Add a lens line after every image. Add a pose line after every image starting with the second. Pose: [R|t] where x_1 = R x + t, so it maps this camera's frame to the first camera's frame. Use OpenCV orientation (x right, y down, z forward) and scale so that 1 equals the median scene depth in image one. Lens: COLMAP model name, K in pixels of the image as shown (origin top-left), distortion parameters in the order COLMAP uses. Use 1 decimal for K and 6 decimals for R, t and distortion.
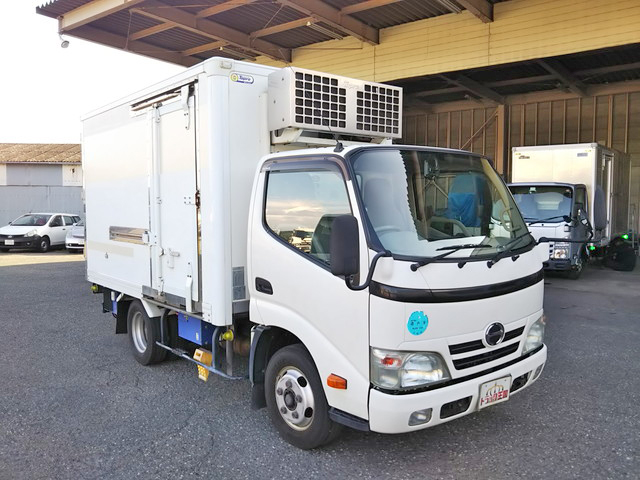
lens RADIAL K [[561.1, 0, 320.0], [0, 561.1, 240.0], [0, 0, 1]] dist [-0.035450, -0.001065]
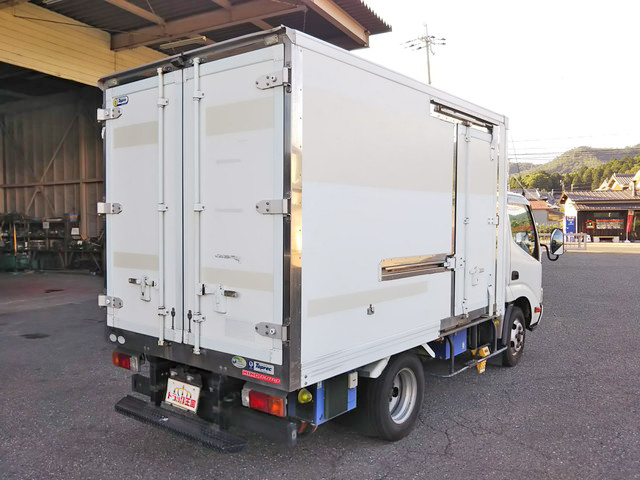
lens RADIAL K [[561.1, 0, 320.0], [0, 561.1, 240.0], [0, 0, 1]] dist [-0.035450, -0.001065]
pose [[-0.223753, -0.034382, 0.974039, -1.402468], [0.054995, 0.997340, 0.047838, -0.115701], [-0.973093, 0.064271, -0.221267, 1.735779]]
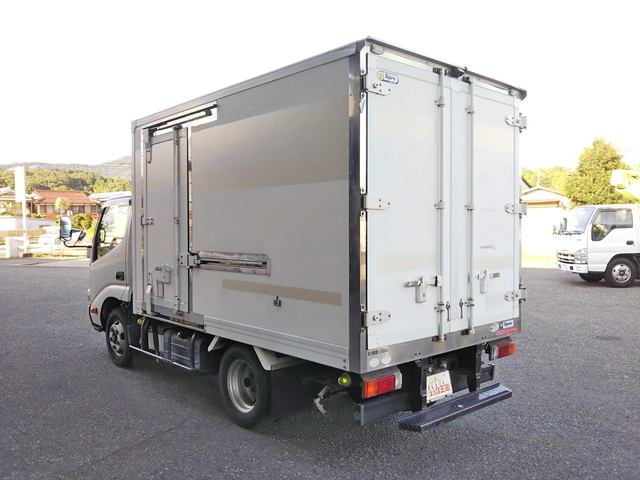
lens RADIAL K [[561.1, 0, 320.0], [0, 561.1, 240.0], [0, 0, 1]] dist [-0.035450, -0.001065]
pose [[-0.998566, 0.009349, -0.052711, -0.284051], [0.004982, 0.996589, 0.082378, -0.155719], [0.053301, 0.081998, -0.995206, 2.636015]]
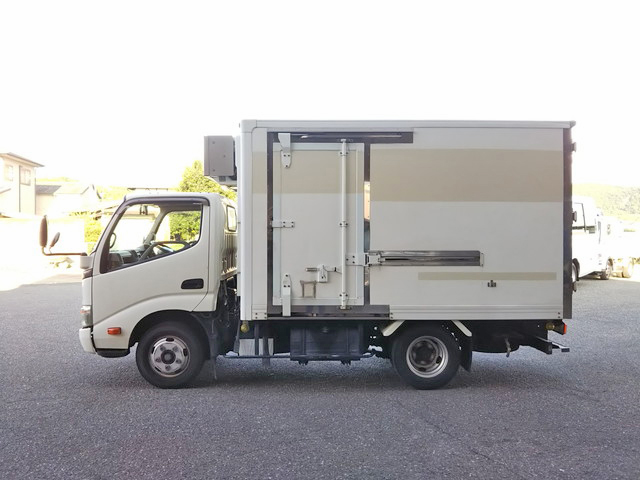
lens RADIAL K [[561.1, 0, 320.0], [0, 561.1, 240.0], [0, 0, 1]] dist [-0.035450, -0.001065]
pose [[-0.617389, 0.004978, -0.786642, 1.040369], [-0.046243, 0.998021, 0.042609, -0.116667], [0.785298, 0.062683, -0.615937, 2.193356]]
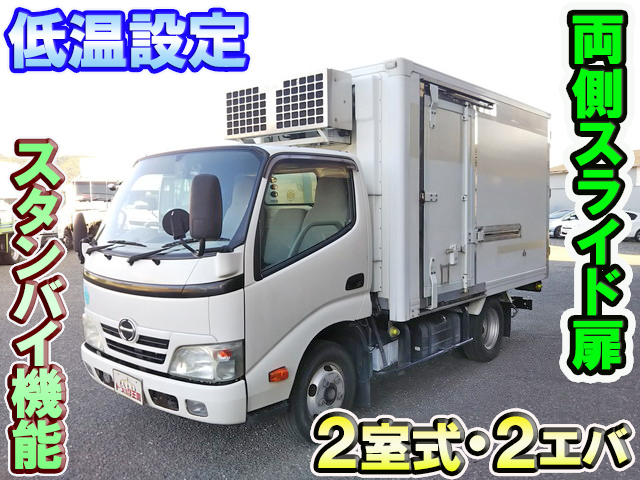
lens RADIAL K [[561.1, 0, 320.0], [0, 561.1, 240.0], [0, 0, 1]] dist [-0.035450, -0.001065]
pose [[0.188695, 0.061649, -0.980099, 1.074470], [-0.056612, 0.997051, 0.051816, -0.055216], [0.980403, 0.045708, 0.191629, 0.890559]]
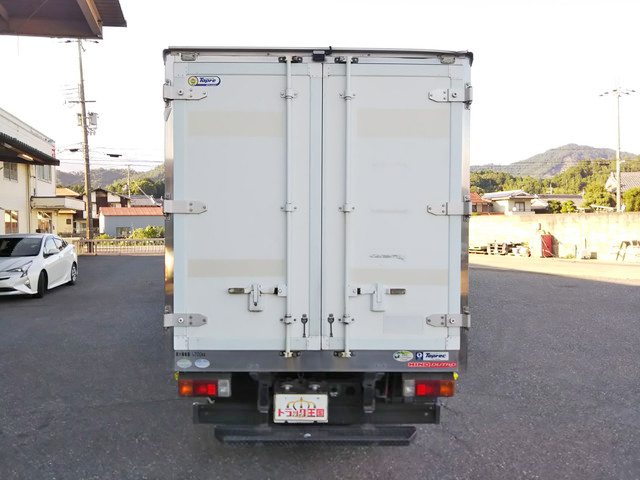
lens RADIAL K [[544.9, 0, 320.9], [0, 544.9, 237.3], [0, 0, 1]] dist [0.006375, -0.005252]
pose [[-0.791875, -0.012227, 0.610561, -1.021559], [0.036235, 0.997097, 0.066964, -0.145105], [-0.609607, 0.075151, -0.789133, 2.358476]]
